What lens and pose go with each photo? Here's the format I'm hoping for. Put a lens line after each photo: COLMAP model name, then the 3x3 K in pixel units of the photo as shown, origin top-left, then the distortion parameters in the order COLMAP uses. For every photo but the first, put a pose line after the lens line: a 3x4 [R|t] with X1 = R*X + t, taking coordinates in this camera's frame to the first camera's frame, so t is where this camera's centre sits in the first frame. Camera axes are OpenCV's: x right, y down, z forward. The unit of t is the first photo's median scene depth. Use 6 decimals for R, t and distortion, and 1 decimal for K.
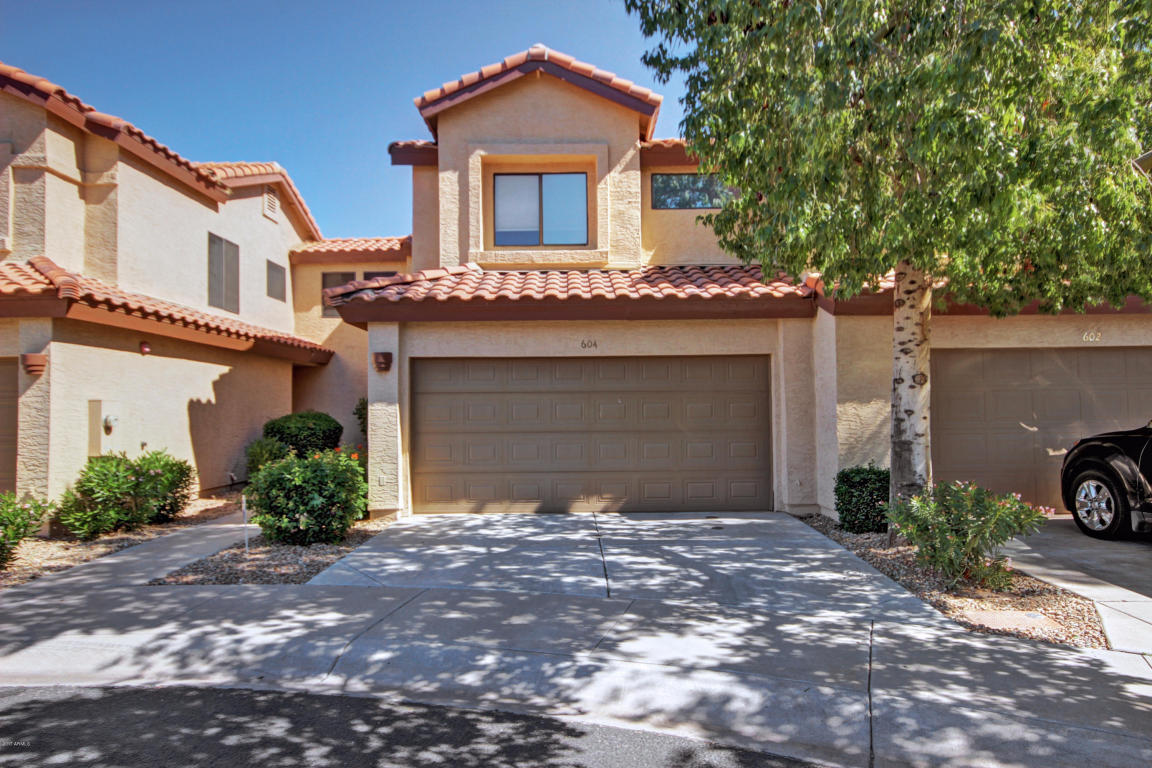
lens RADIAL K [[632.0, 0, 574.7], [0, 632.0, 387.6], [0, 0, 1]] dist [0.014643, 0.002930]
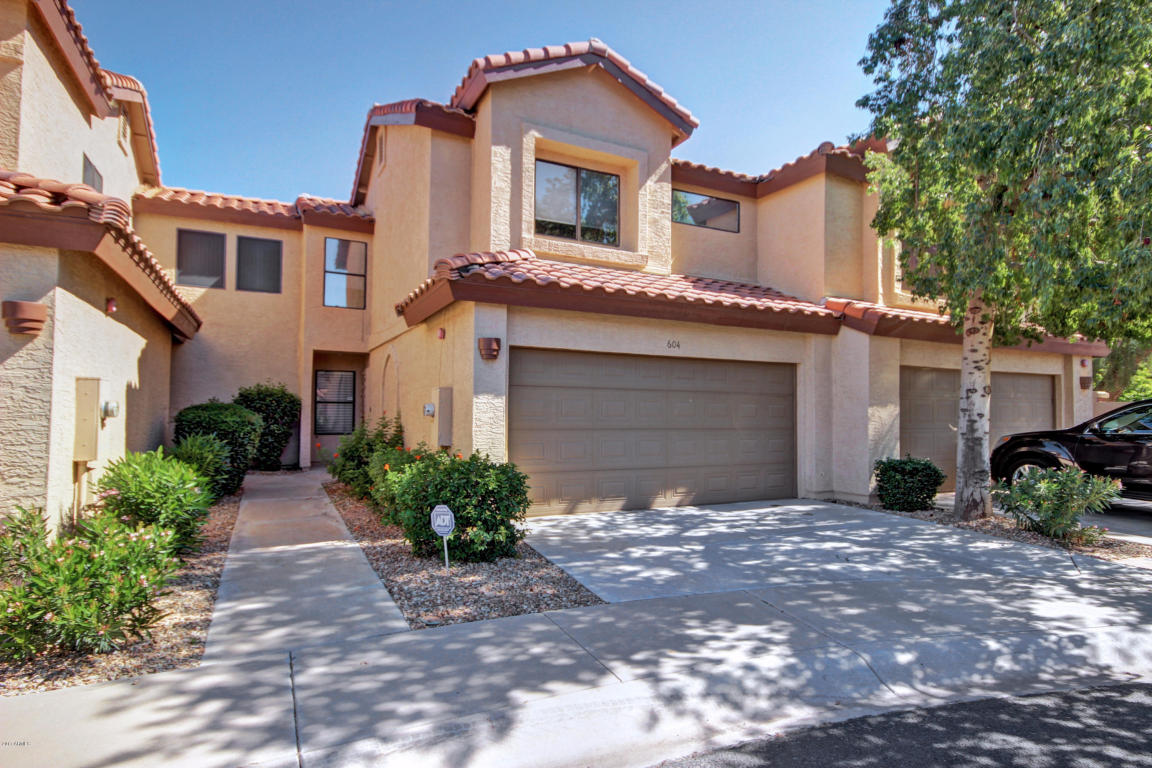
lens RADIAL K [[601.0, 0, 576.0], [0, 601.0, 388.4], [0, 0, 1]] dist [0.013288, -0.002537]
pose [[0.896926, 0.035593, 0.440746, -0.583185], [-0.035558, 0.999333, -0.008340, 0.018205], [-0.440749, -0.008192, 0.897593, 0.195934]]
